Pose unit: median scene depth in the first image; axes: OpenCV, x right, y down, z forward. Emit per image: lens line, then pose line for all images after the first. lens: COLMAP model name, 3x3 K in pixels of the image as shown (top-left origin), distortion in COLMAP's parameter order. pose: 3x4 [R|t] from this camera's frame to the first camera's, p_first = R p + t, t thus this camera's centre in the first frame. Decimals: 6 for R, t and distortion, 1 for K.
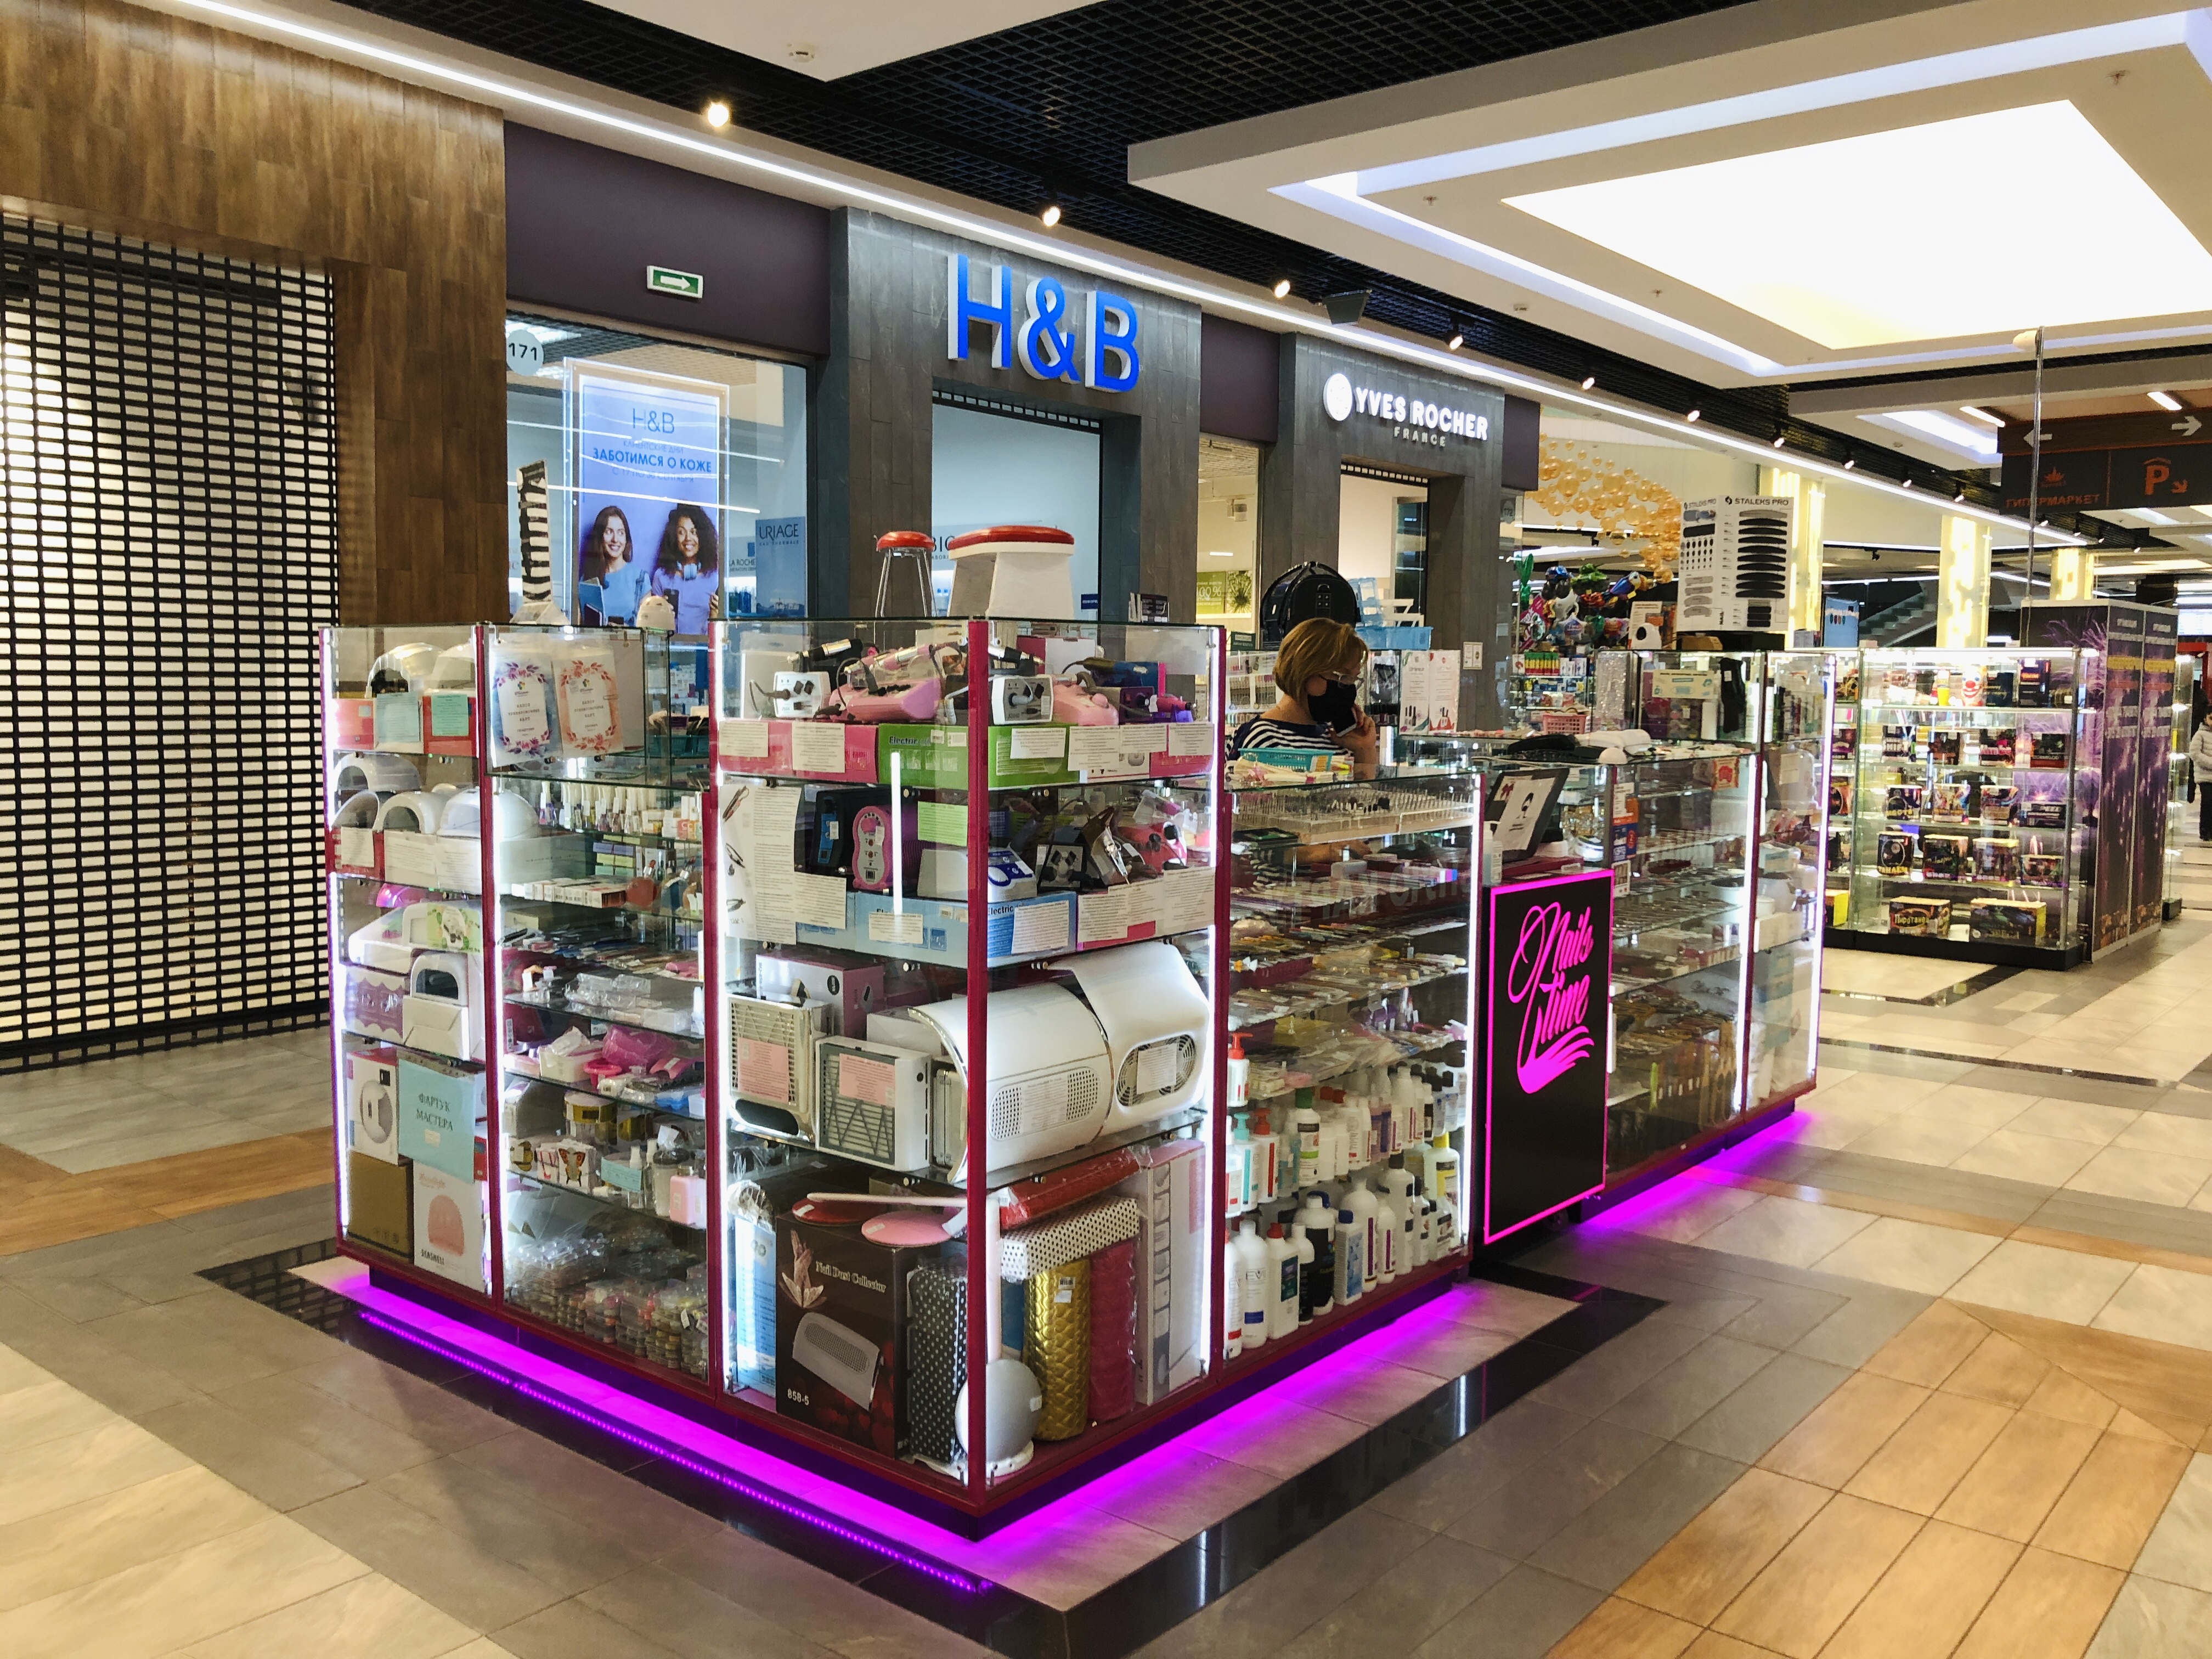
lens RADIAL K [[1818.7, 0, 1107.2], [0, 1818.7, 822.7], [0, 0, 1]] dist [0.029575, -0.020333]
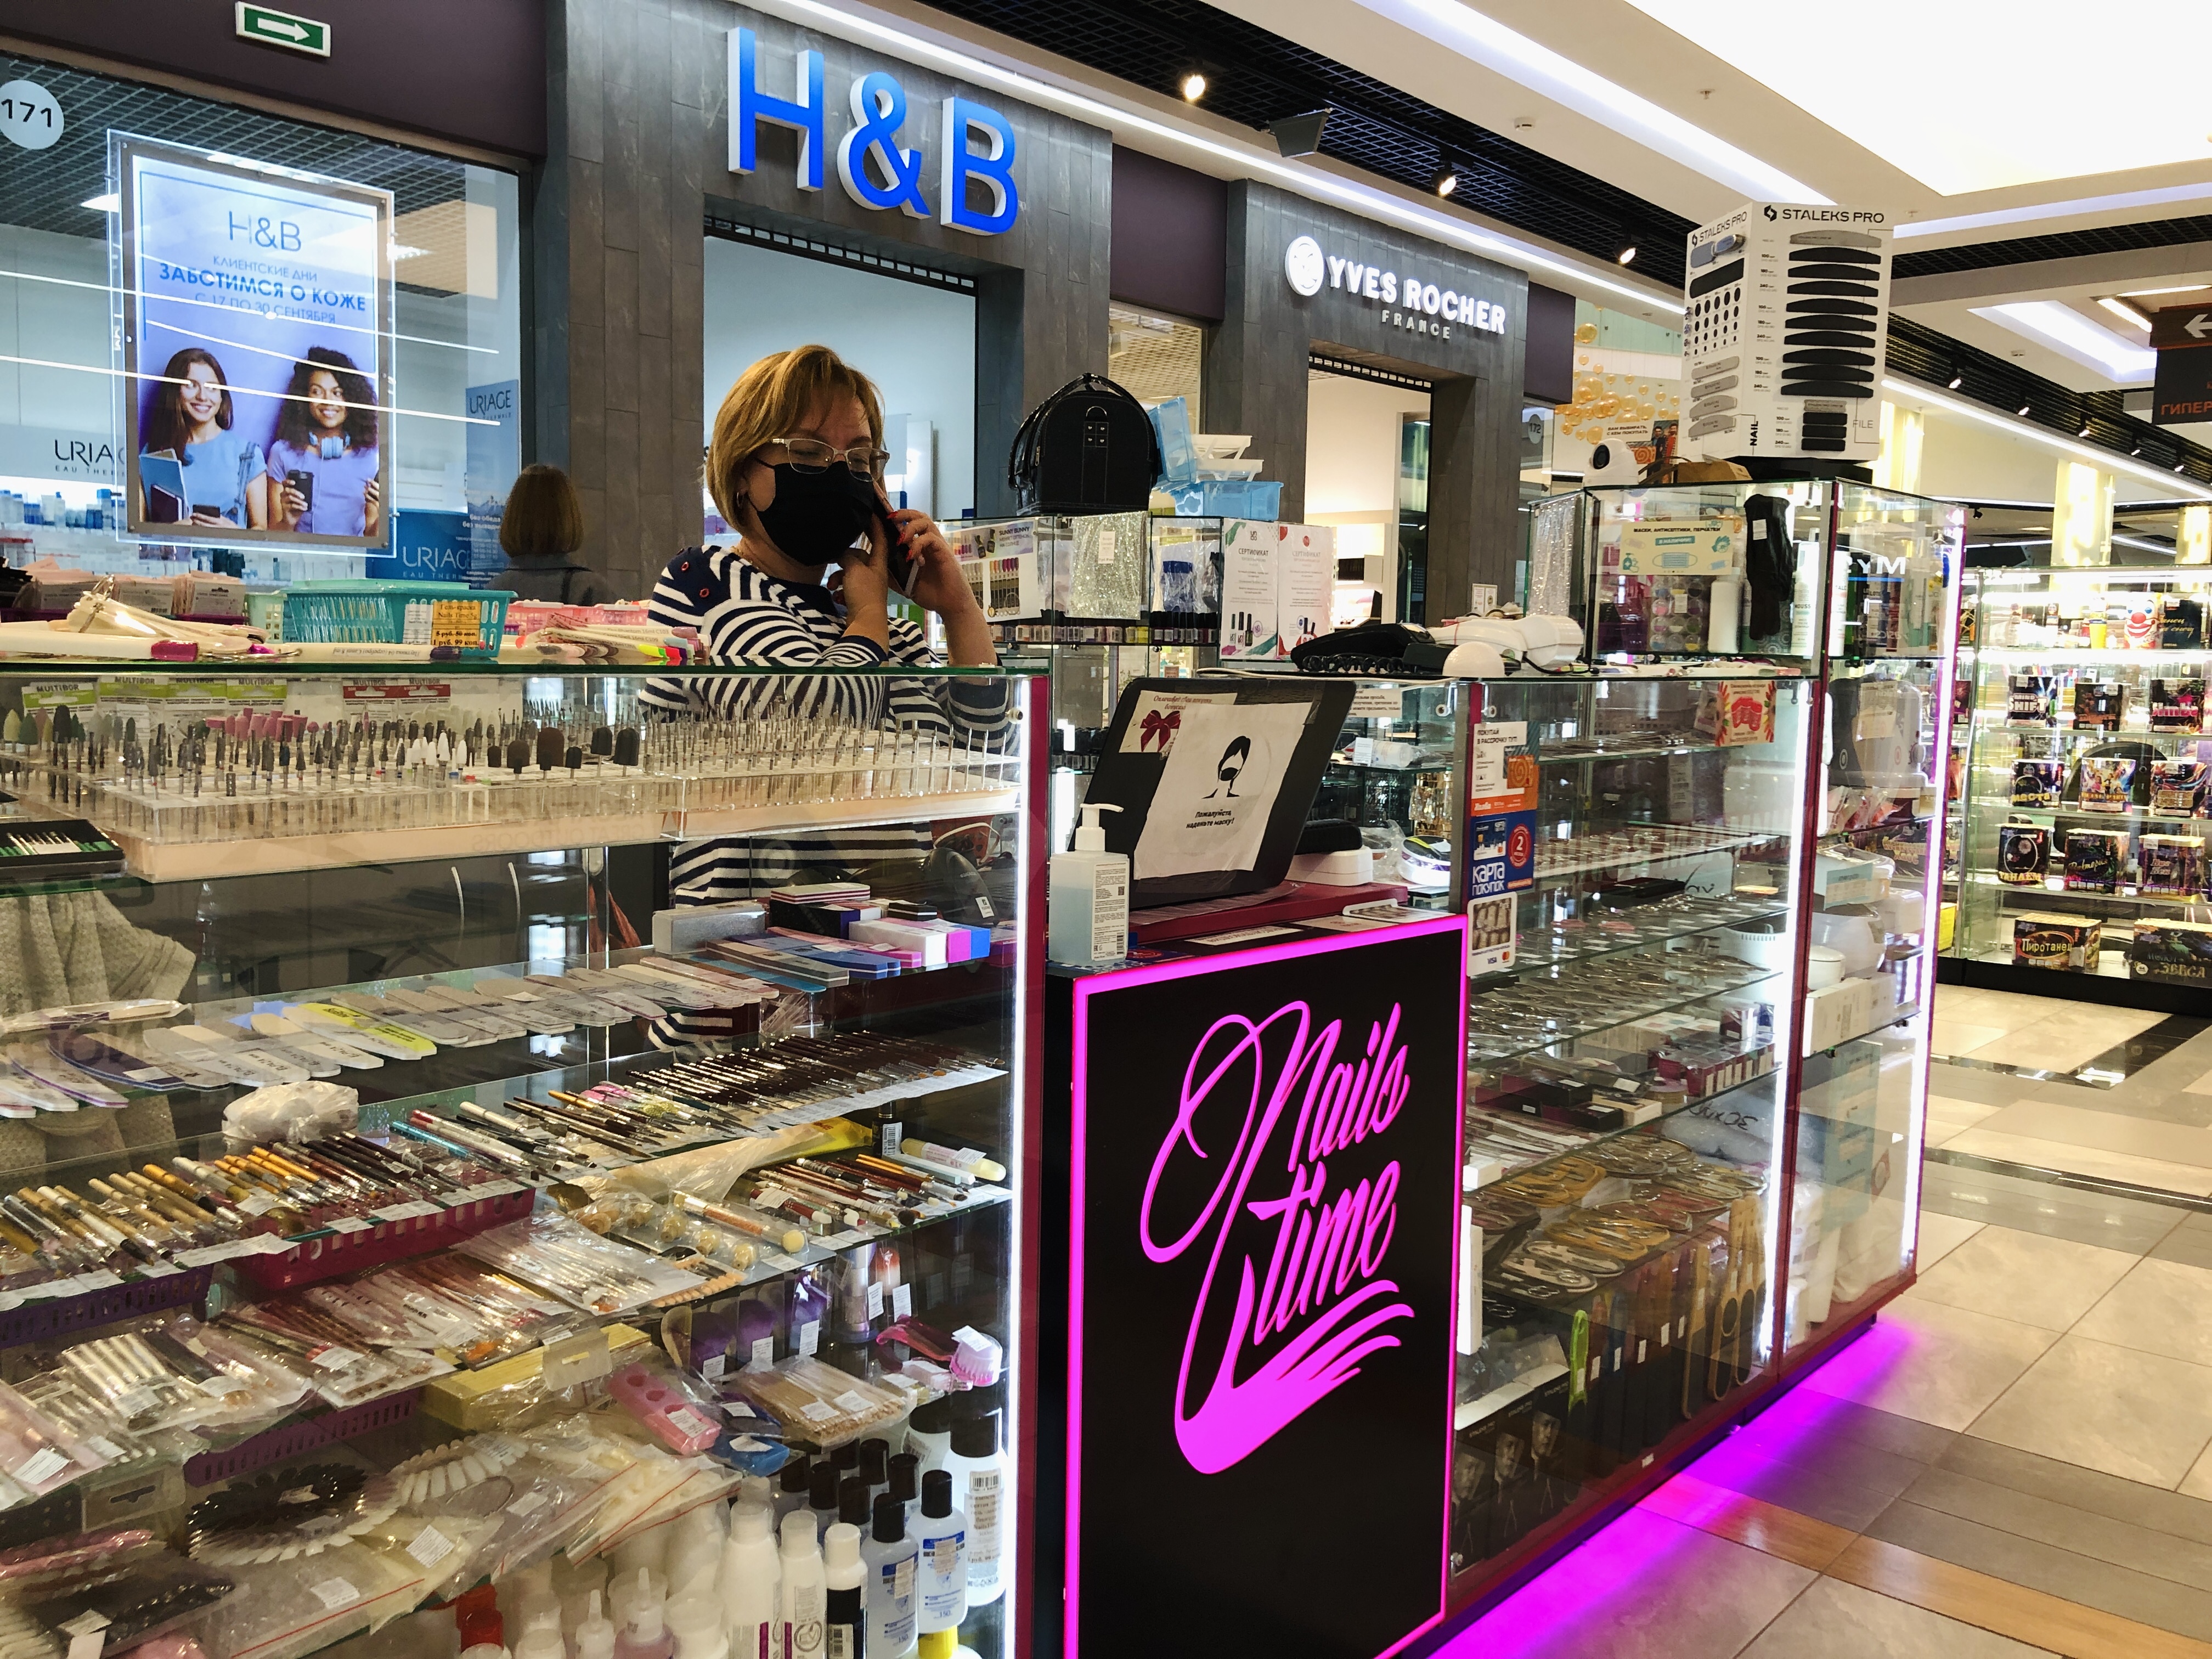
lens RADIAL K [[1818.7, 0, 1102.2], [0, 1818.7, 830.9], [0, 0, 1]] dist [0.029575, -0.020333]
pose [[0.999028, 0.009549, -0.043044, 0.165507], [-0.008864, 0.999831, 0.016082, -0.000923], [0.043190, -0.015685, 0.998944, 0.441544]]
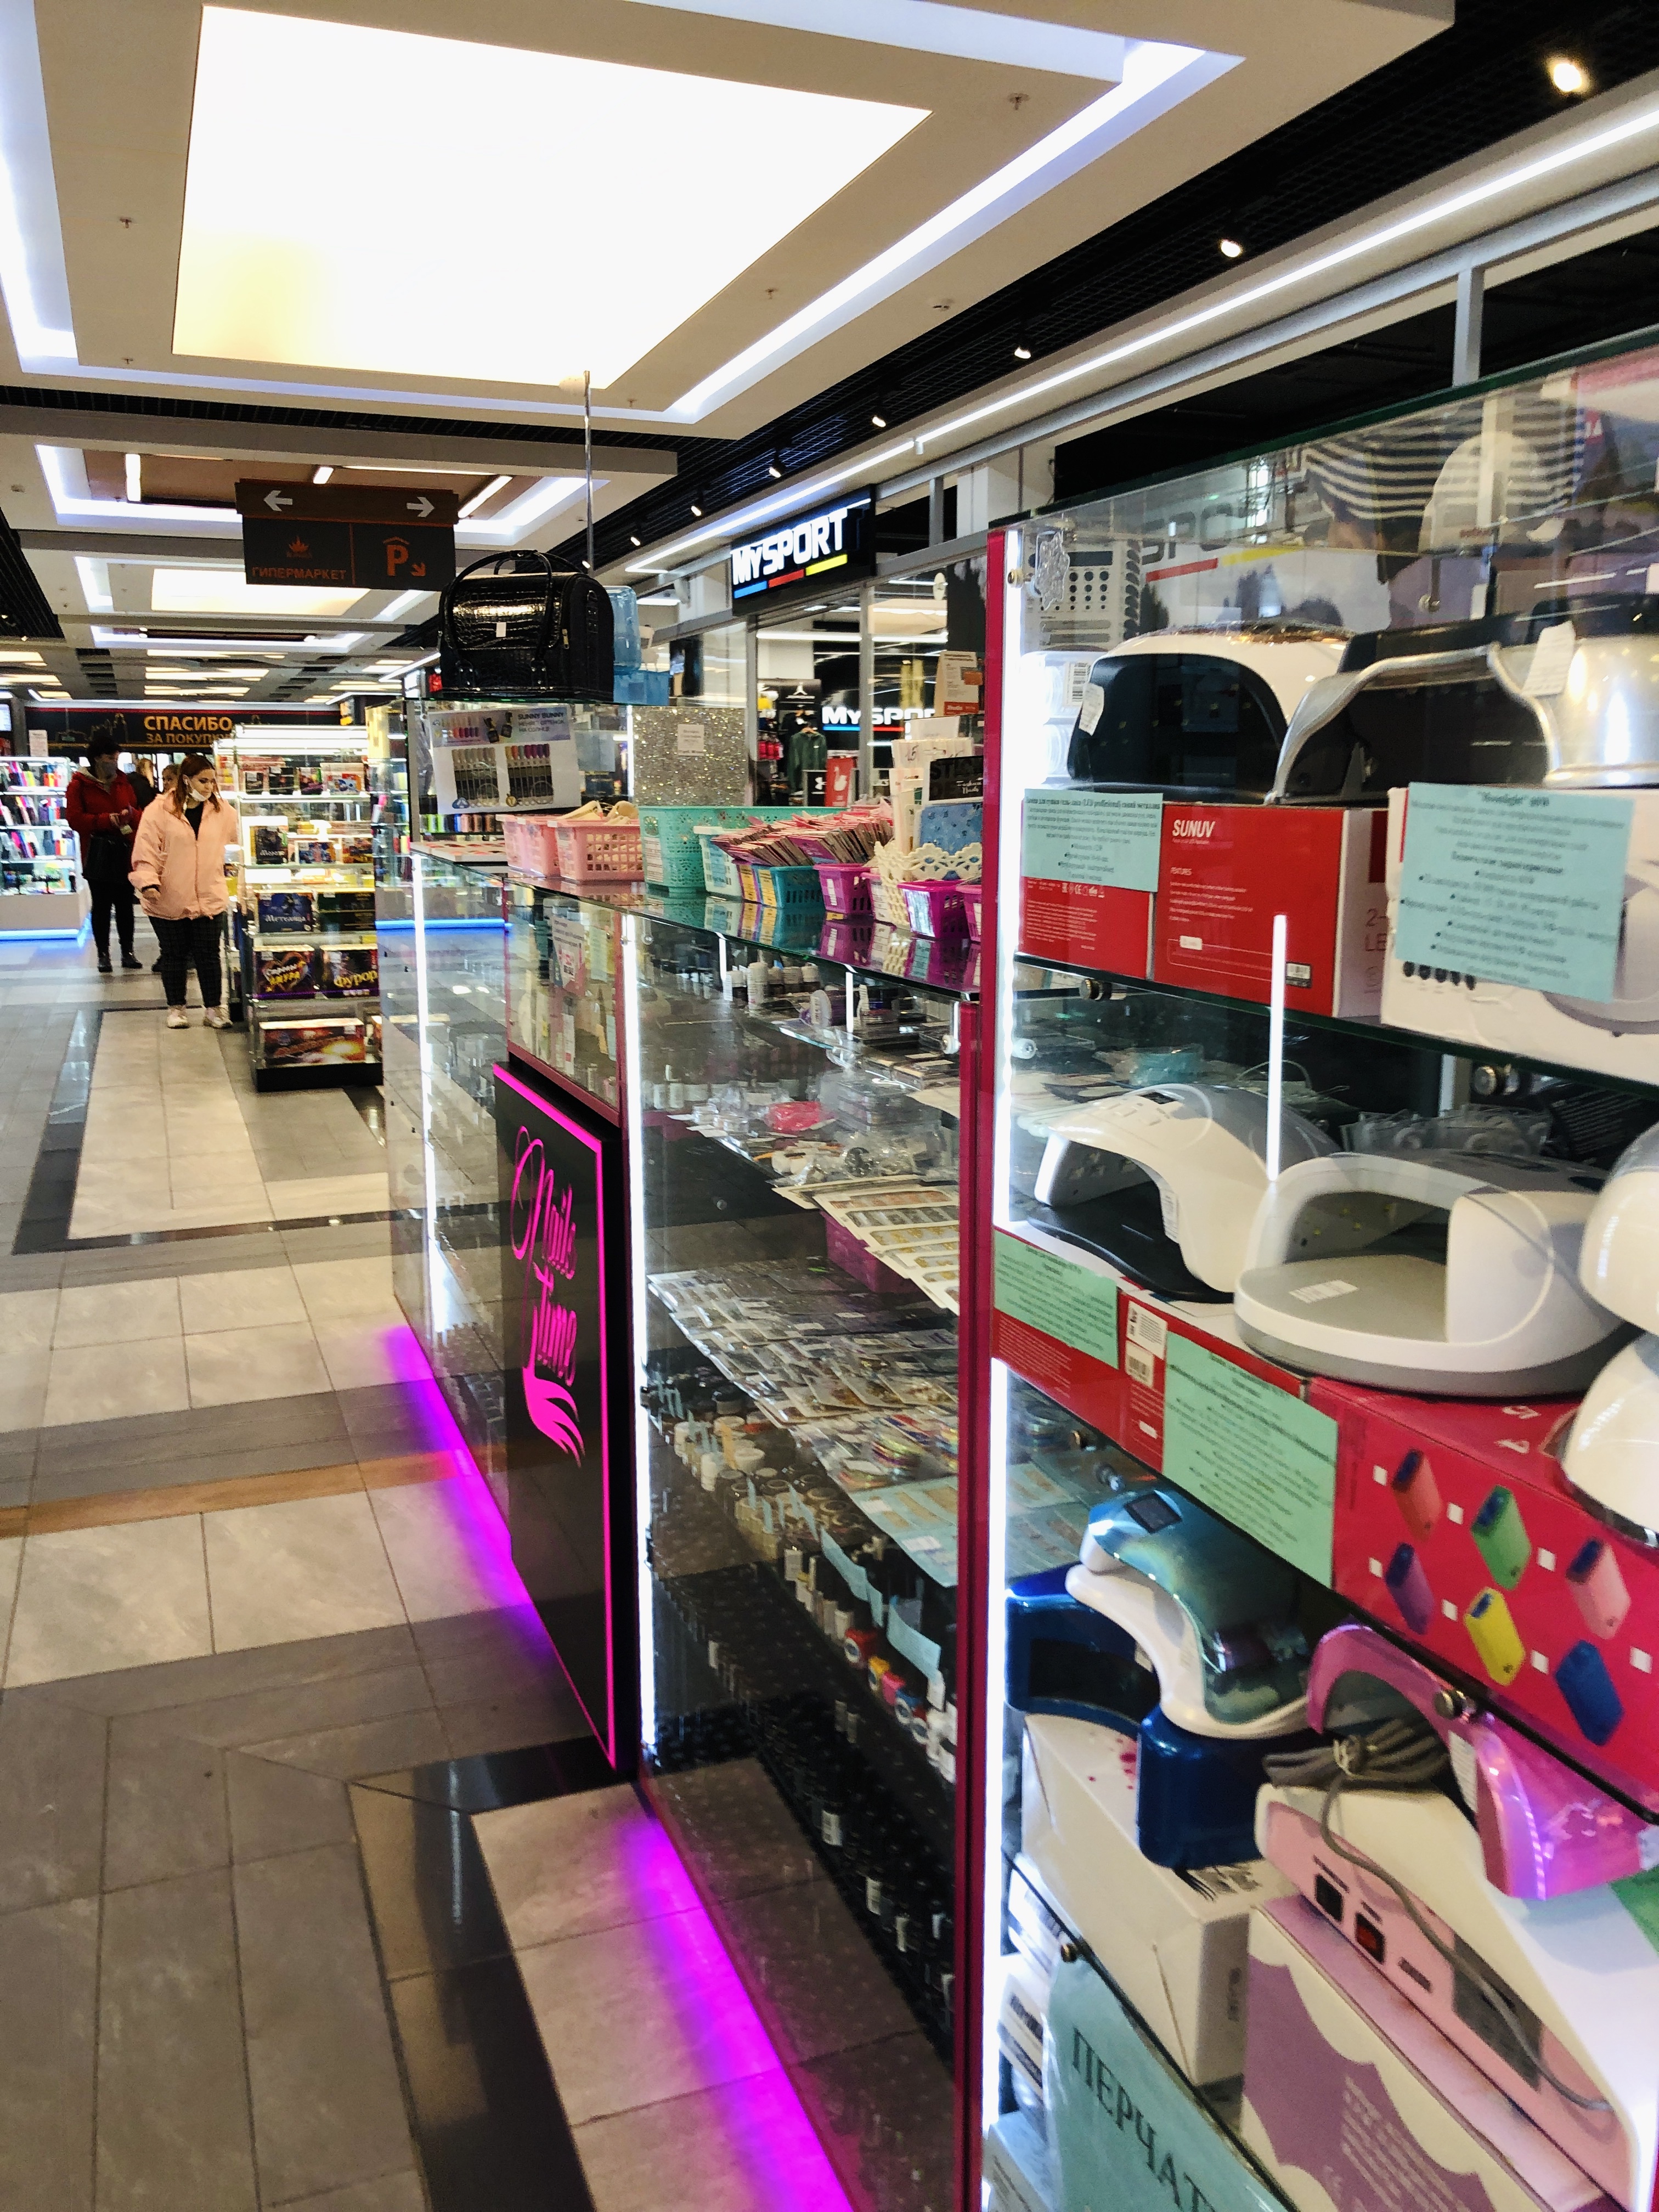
lens RADIAL K [[1818.7, 0, 860.0], [0, 1818.7, 1111.2], [0, 0, 1]] dist [0.029575, -0.020333]
pose [[0.491252, -0.169534, 0.854359, -0.420387], [0.080473, 0.985514, 0.149288, -0.050247], [-0.867292, -0.004585, 0.497779, 0.696275]]
